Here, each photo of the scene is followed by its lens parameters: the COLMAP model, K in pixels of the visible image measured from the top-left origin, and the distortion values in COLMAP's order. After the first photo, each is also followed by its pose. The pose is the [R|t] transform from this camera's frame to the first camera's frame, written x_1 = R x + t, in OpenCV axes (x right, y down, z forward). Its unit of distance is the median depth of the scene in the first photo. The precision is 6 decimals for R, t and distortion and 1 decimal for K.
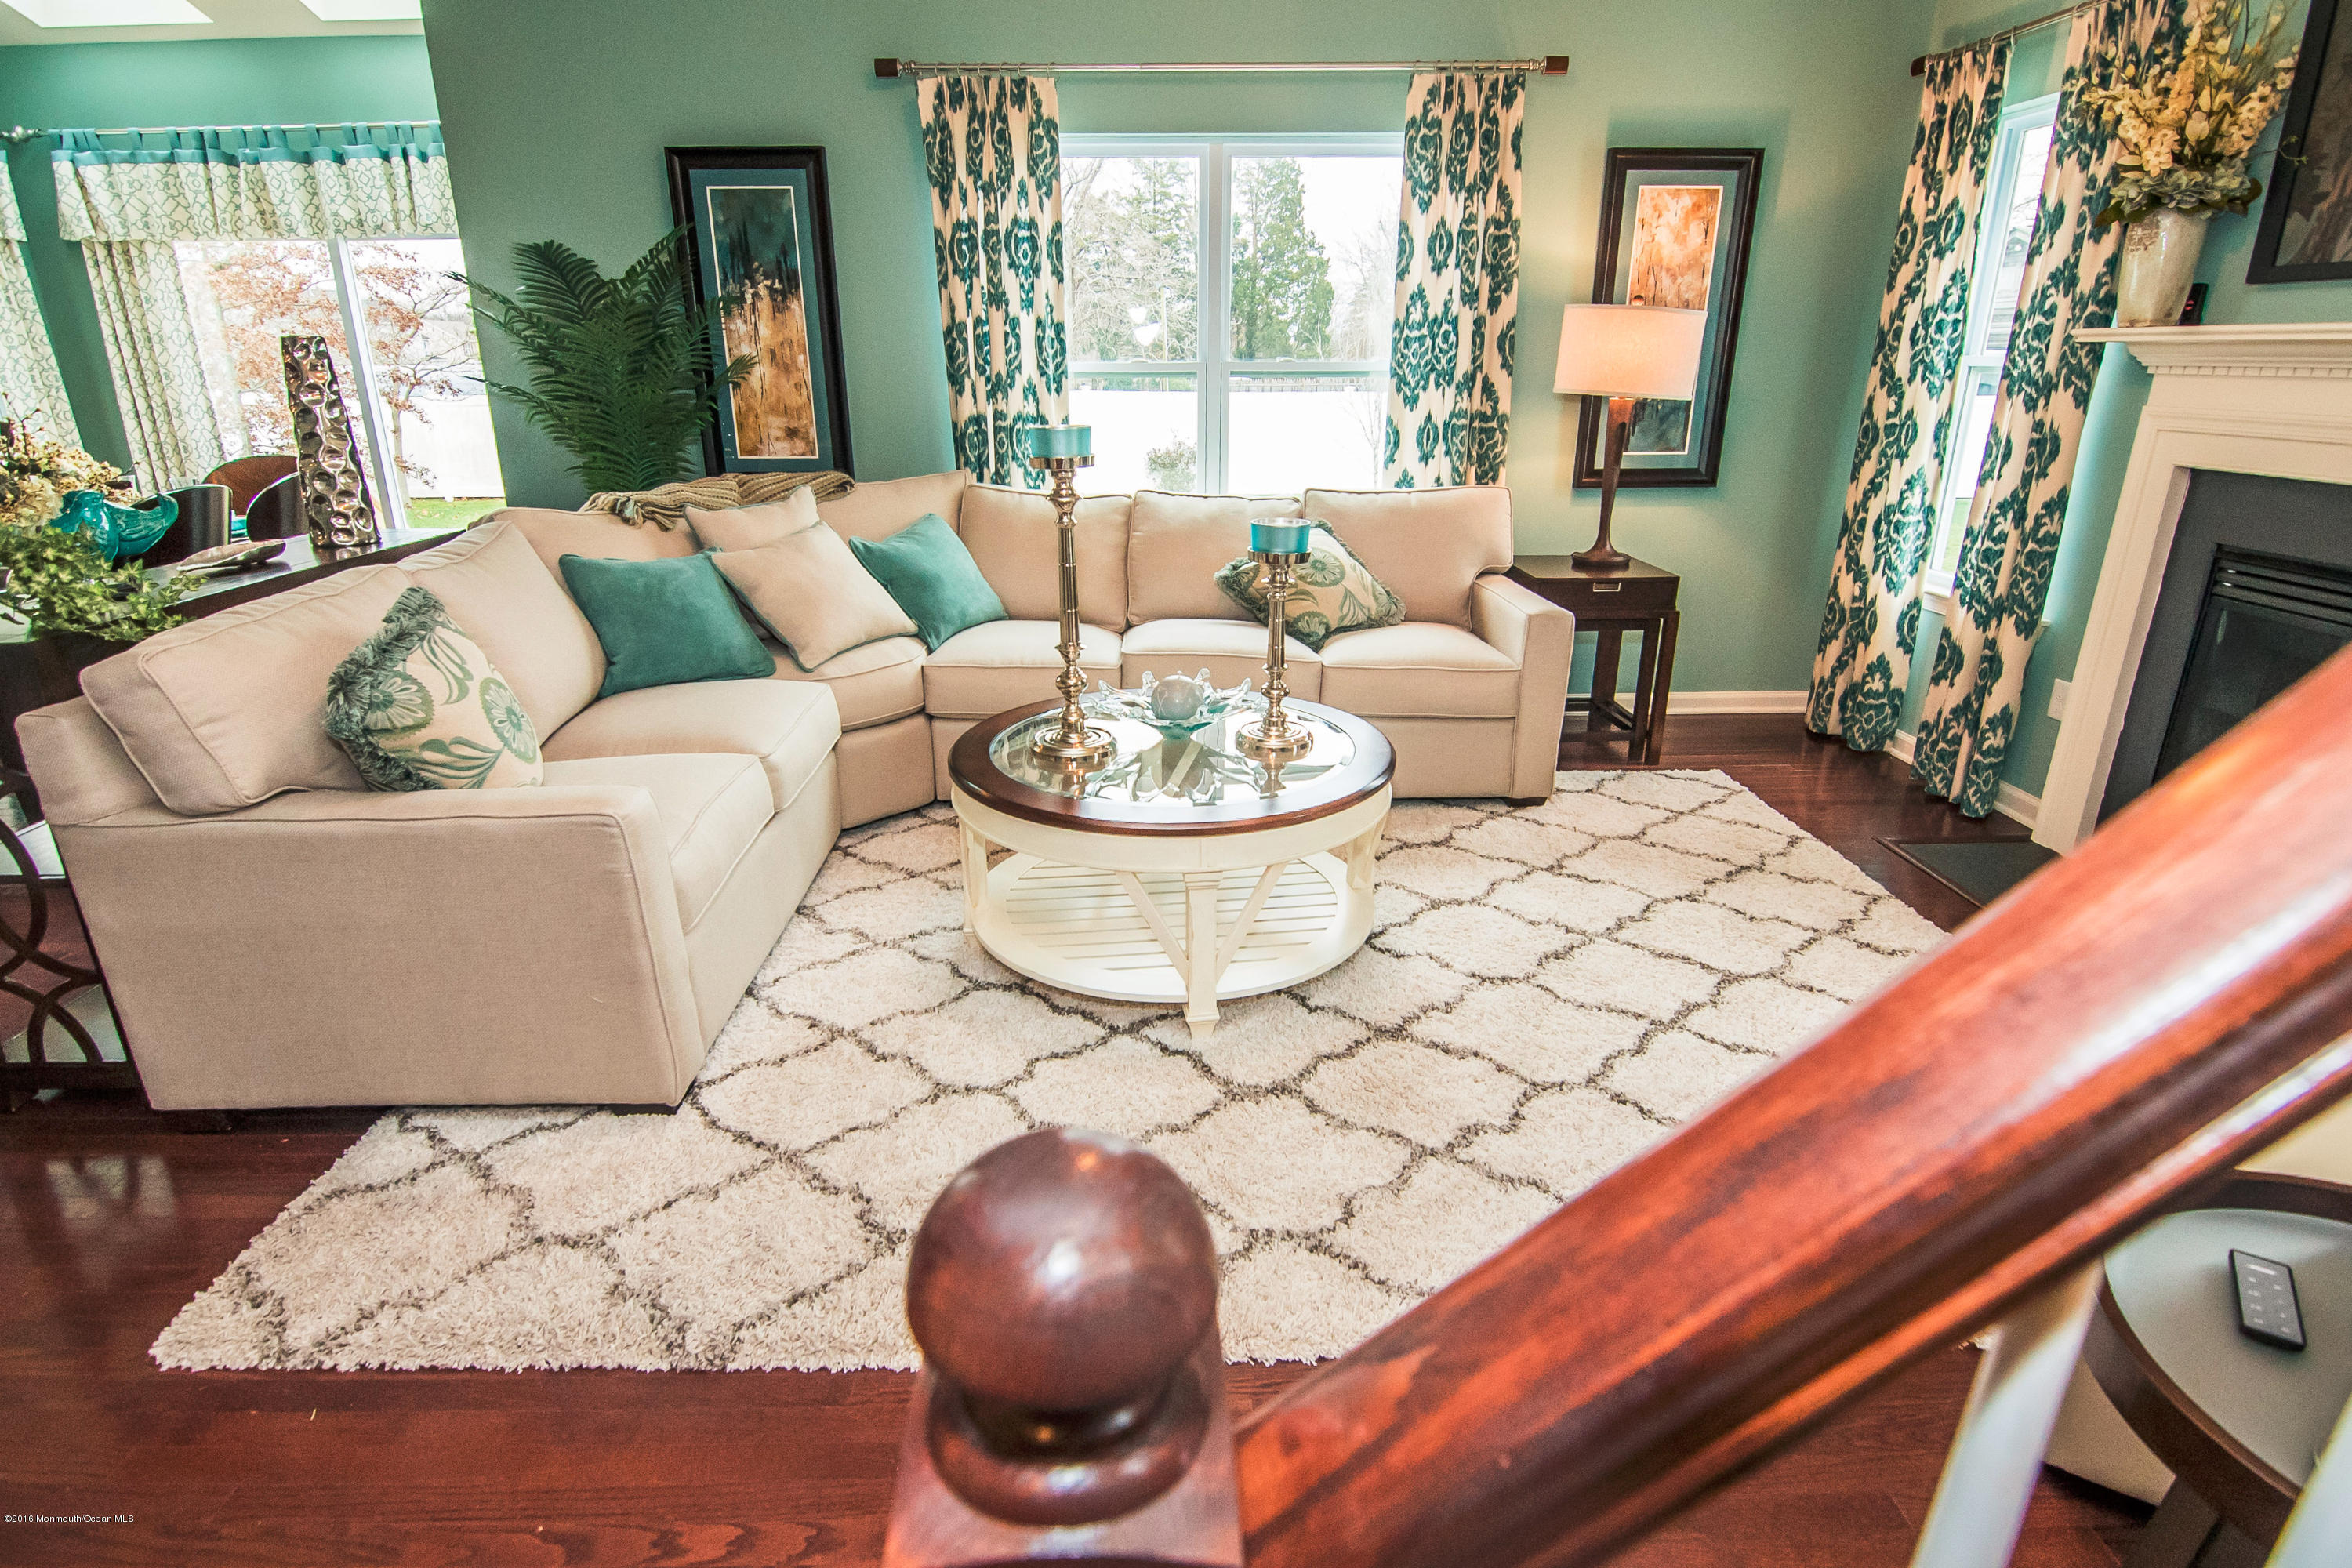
lens RADIAL K [[1186.5, 0, 1158.5], [0, 1186.5, 782.3], [0, 0, 1]] dist [0.001263, -0.011918]
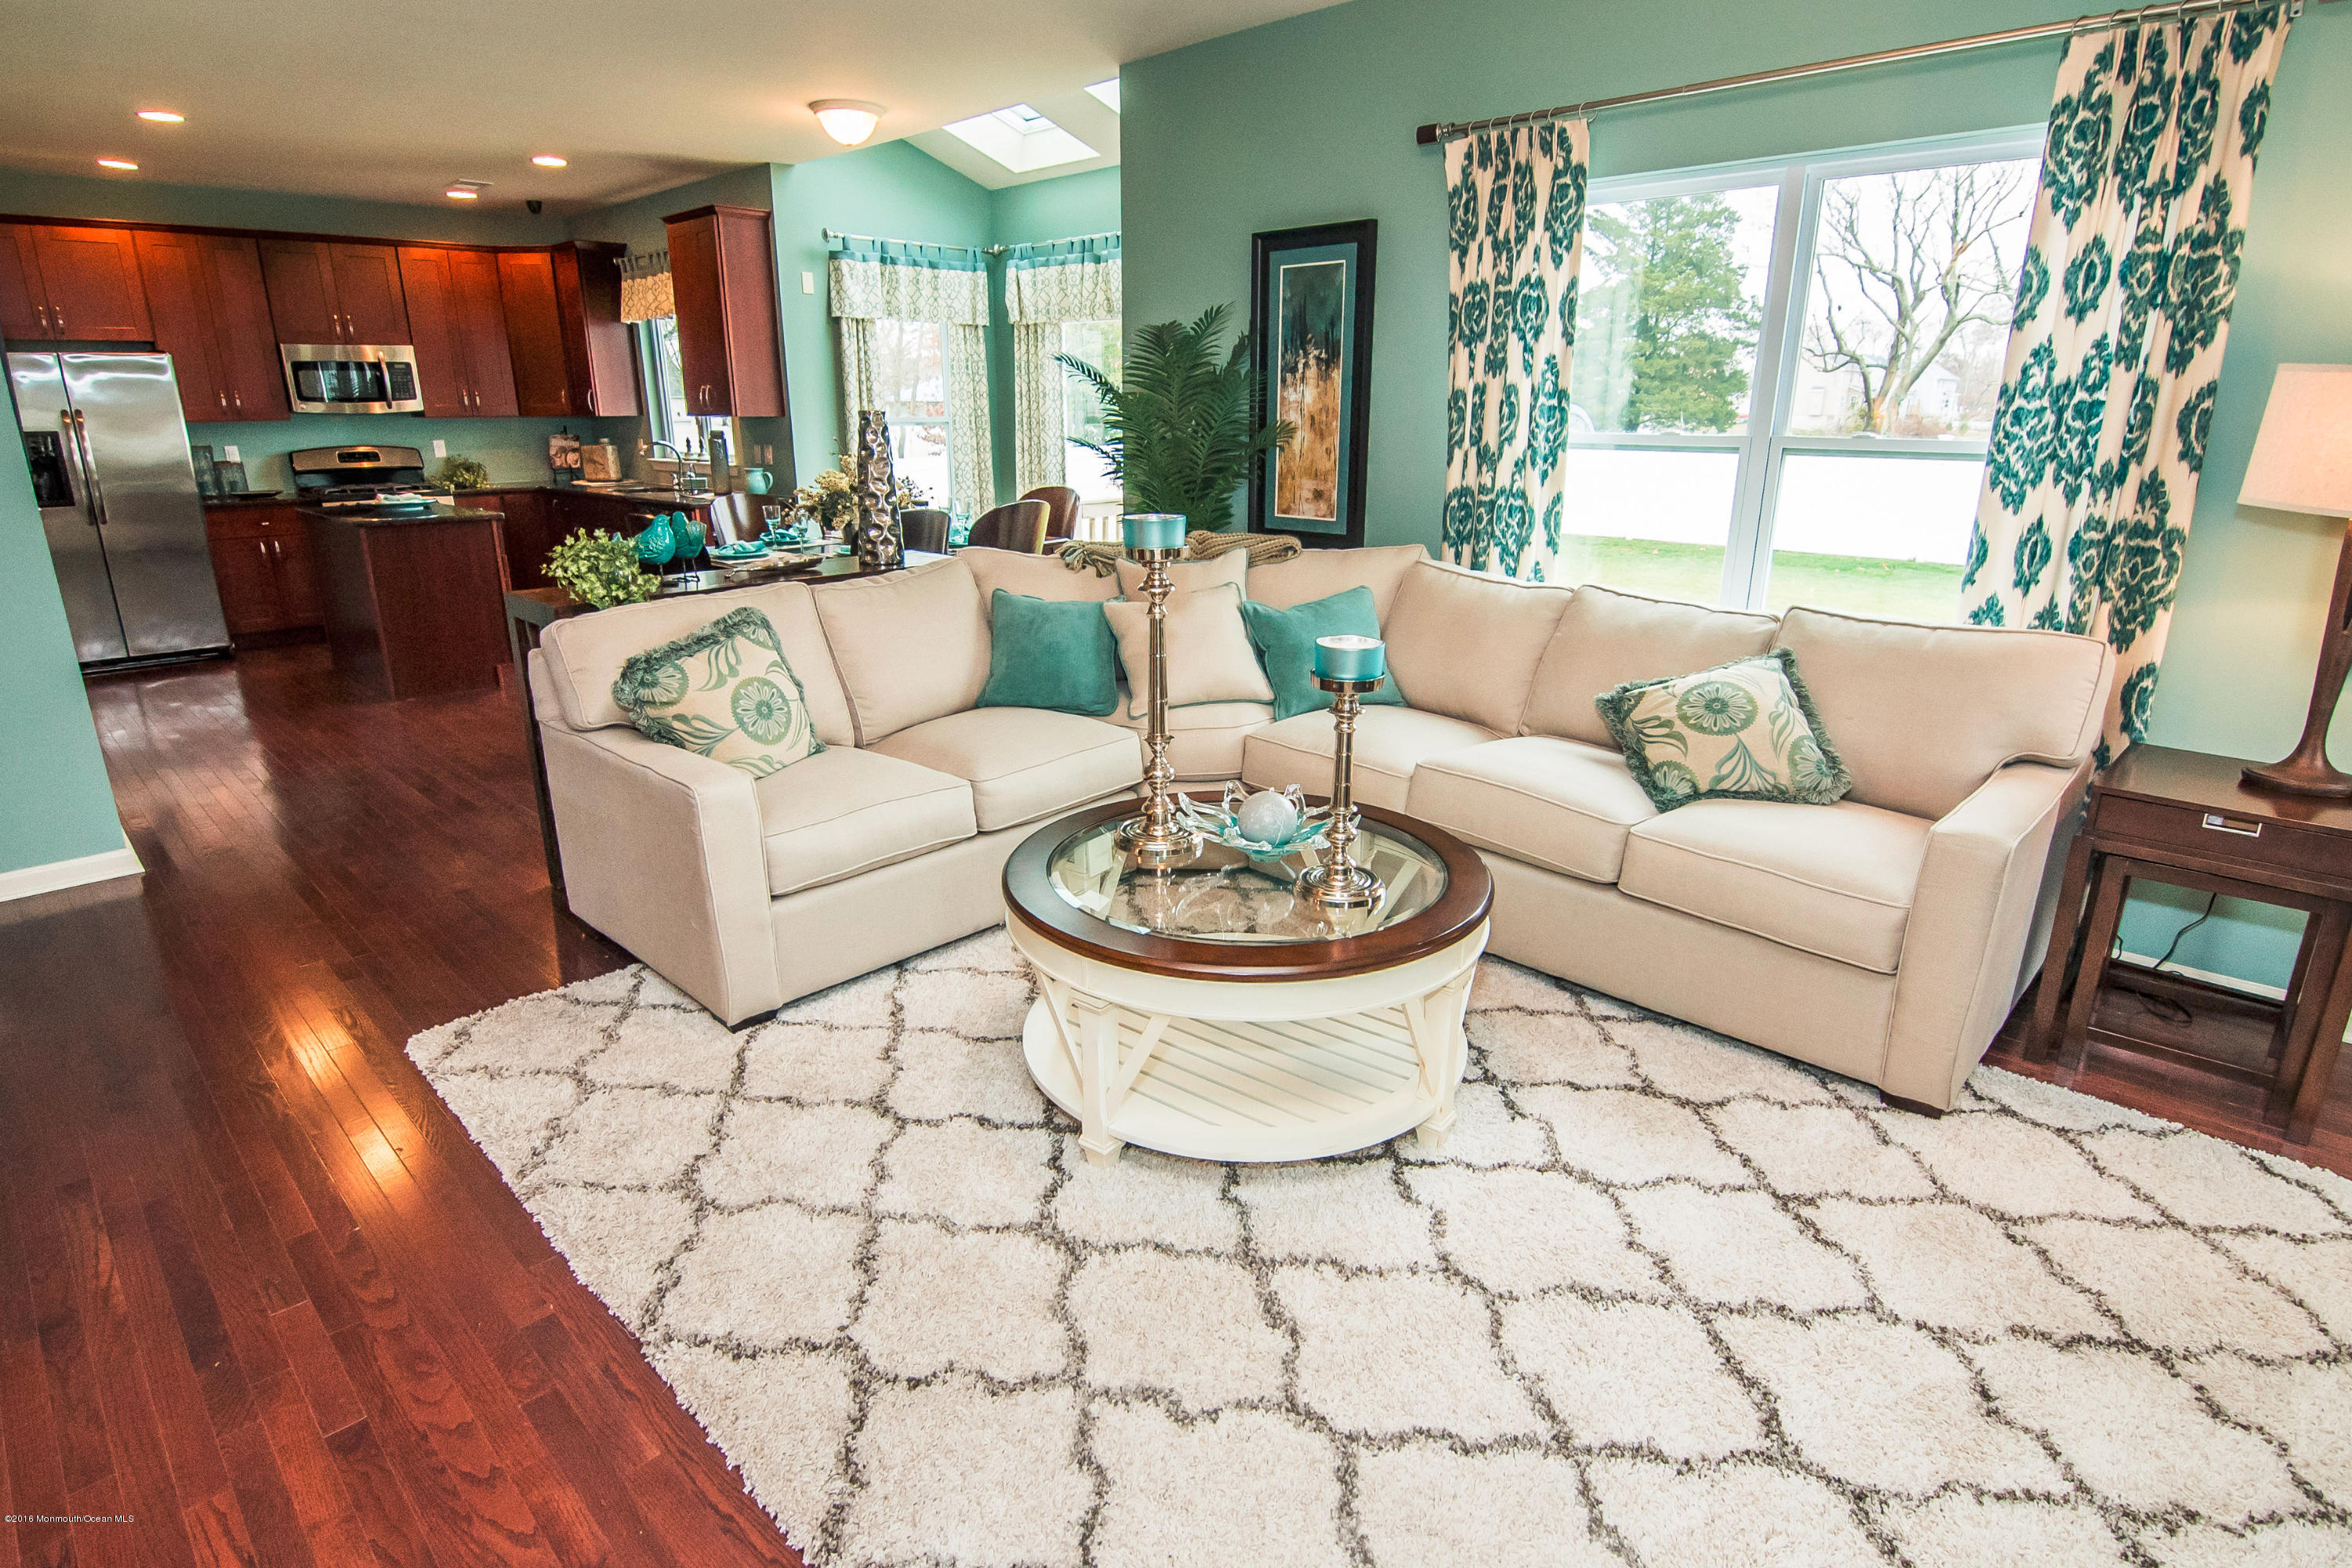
lens RADIAL K [[1219.9, 0, 1158.9], [0, 1219.9, 780.7], [0, 0, 1]] dist [0.001122, -0.012632]
pose [[0.698219, 0.214298, -0.683057, 0.401024], [-0.236711, 0.969585, 0.062227, -0.093165], [0.675617, 0.118239, 0.727710, 0.175316]]
